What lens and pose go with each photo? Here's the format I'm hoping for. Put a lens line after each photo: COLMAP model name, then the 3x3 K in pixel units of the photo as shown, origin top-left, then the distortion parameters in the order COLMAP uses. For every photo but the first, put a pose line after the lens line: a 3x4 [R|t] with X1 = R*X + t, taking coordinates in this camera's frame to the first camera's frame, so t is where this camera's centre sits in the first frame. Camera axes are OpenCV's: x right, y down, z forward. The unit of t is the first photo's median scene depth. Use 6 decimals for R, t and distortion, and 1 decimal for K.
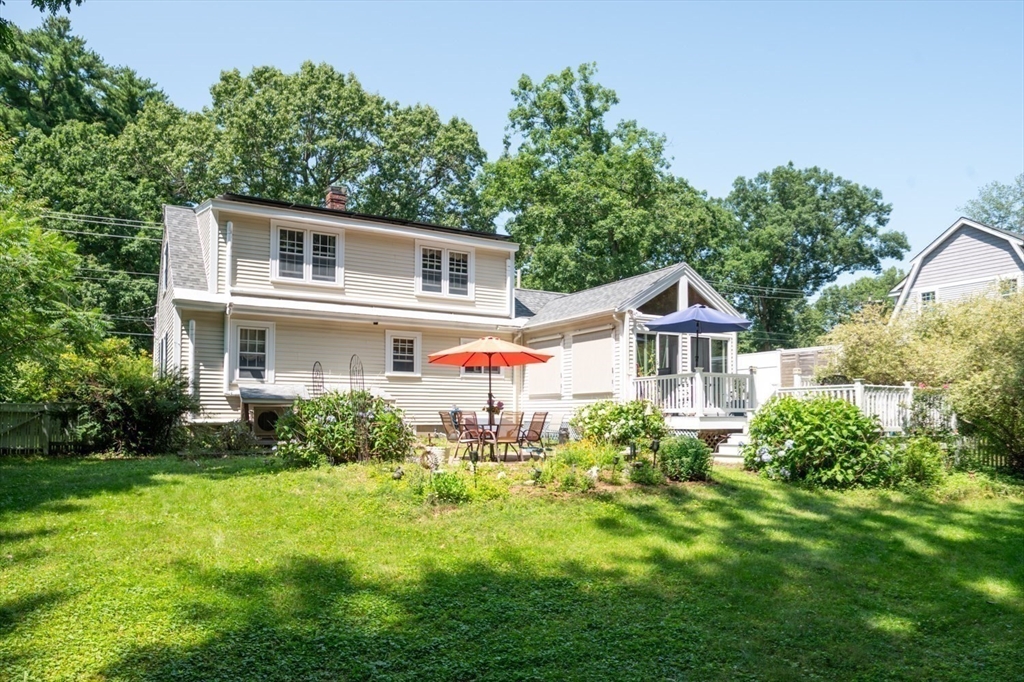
lens RADIAL K [[651.5, 0, 511.8], [0, 651.5, 341.1], [0, 0, 1]] dist [-0.000194, -0.000001]
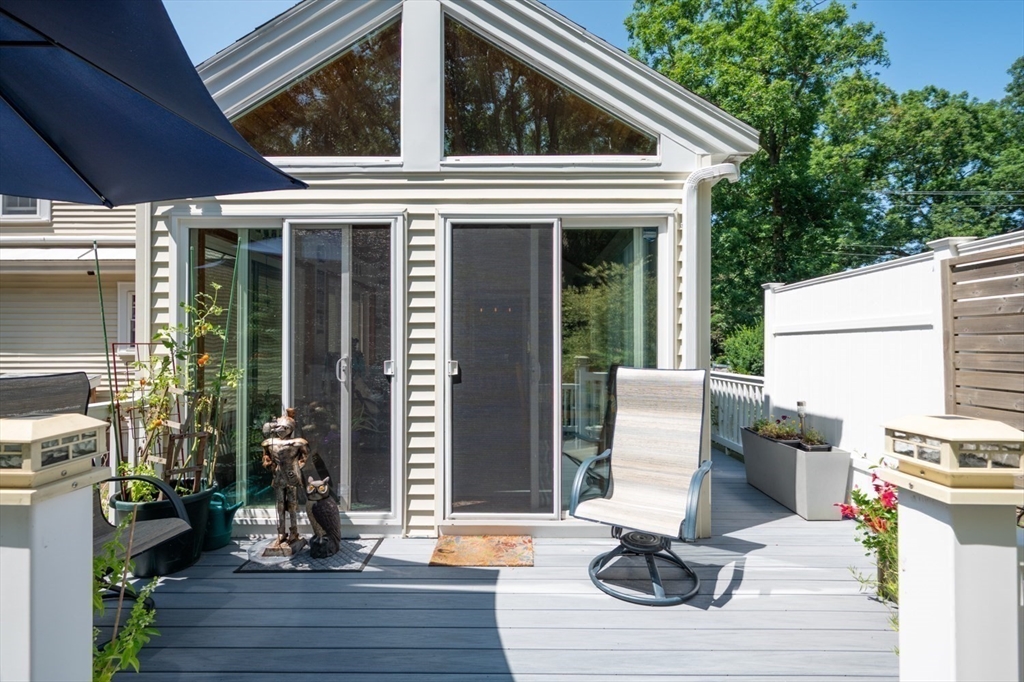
lens RADIAL K [[450.8, 0, 513.4], [0, 450.8, 340.0], [0, 0, 1]] dist [0.003436, 0.000502]
pose [[0.872771, -0.010160, -0.488024, 0.367904], [0.065937, 0.993074, 0.097246, 0.022217], [0.483656, -0.117052, 0.867396, 0.815475]]
